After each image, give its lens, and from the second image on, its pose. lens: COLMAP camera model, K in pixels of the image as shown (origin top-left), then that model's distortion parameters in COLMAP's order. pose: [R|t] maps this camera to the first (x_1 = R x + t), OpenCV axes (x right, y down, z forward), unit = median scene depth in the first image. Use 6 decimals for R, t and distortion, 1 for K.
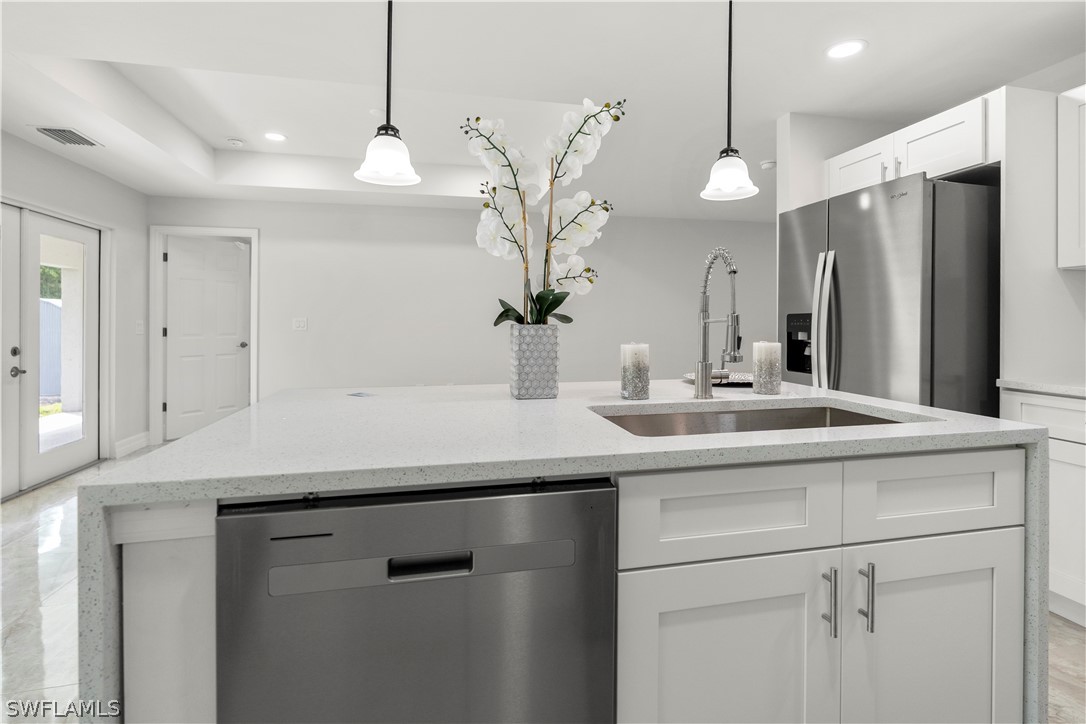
lens RADIAL K [[526.6, 0, 568.5], [0, 526.6, 311.2], [0, 0, 1]] dist [0.001154, 0.000689]
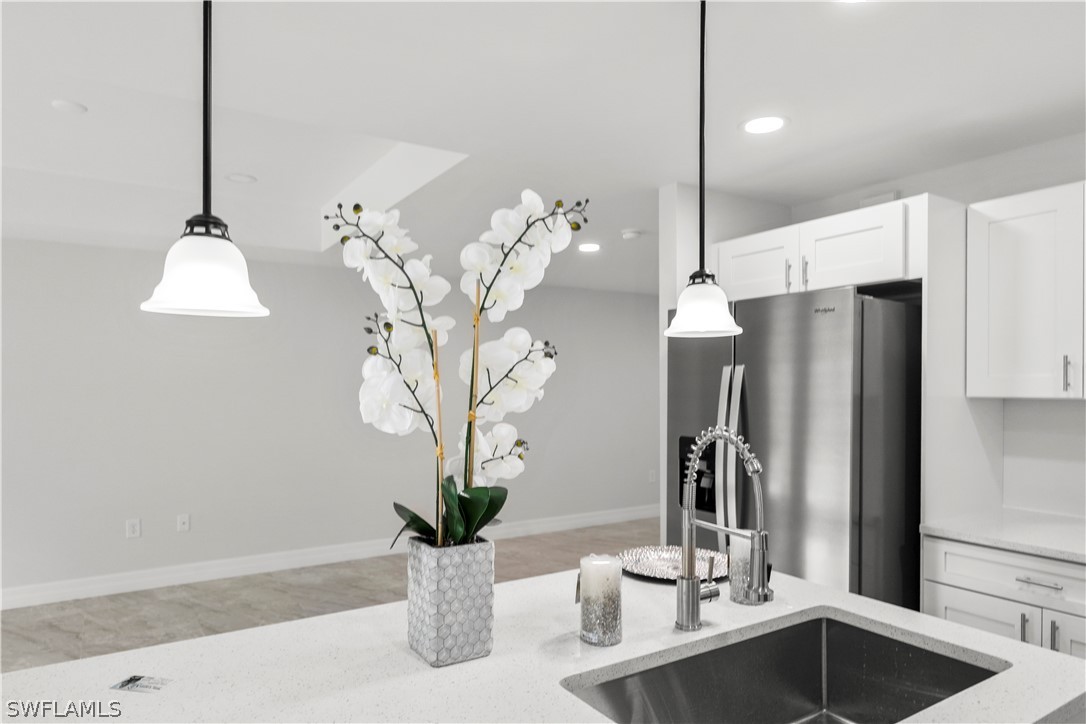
lens RADIAL K [[656.4, 0, 537.1], [0, 656.4, 386.6], [0, 0, 1]] dist [0.006406, -0.006341]
pose [[0.948724, -0.001594, 0.316102, -0.214972], [-0.006355, 0.999689, 0.024112, -0.178078], [-0.316043, -0.024884, 0.948419, 0.212677]]
